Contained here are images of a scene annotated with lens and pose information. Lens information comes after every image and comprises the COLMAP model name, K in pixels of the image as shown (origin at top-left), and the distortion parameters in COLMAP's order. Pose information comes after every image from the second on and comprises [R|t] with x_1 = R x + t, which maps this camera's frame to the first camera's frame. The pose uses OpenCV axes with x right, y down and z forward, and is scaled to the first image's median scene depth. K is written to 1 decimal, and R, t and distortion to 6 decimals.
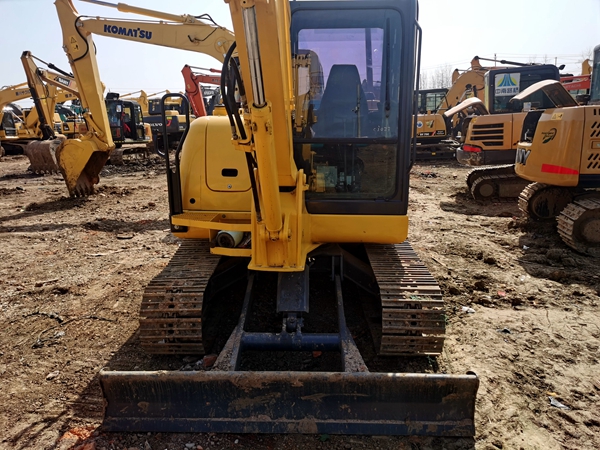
lens RADIAL K [[465.6, 0, 302.9], [0, 465.6, 224.2], [0, 0, 1]] dist [0.055000, -0.057429]
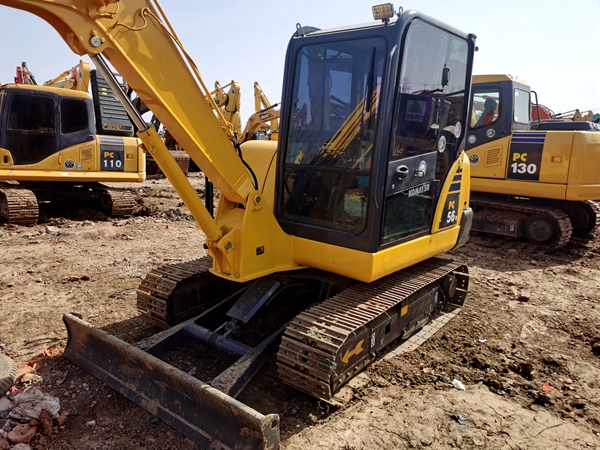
lens RADIAL K [[465.6, 0, 302.9], [0, 465.6, 224.2], [0, 0, 1]] dist [0.055000, -0.057429]
pose [[0.796360, 0.142954, -0.587686, 0.747539], [-0.174340, 0.984680, 0.003278, -0.063823], [0.579152, 0.099847, 0.809082, 0.192636]]
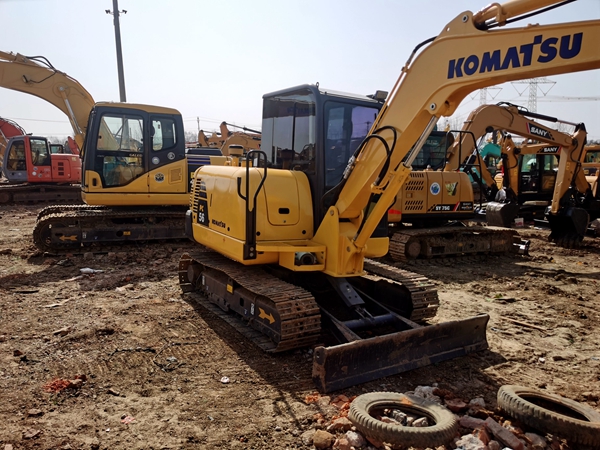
lens RADIAL K [[465.6, 0, 302.9], [0, 465.6, 224.2], [0, 0, 1]] dist [0.055000, -0.057429]
pose [[0.814957, -0.025084, 0.578978, -1.029033], [0.089509, 0.992522, -0.082991, 0.047383], [-0.572567, 0.119458, 0.811109, -0.103978]]
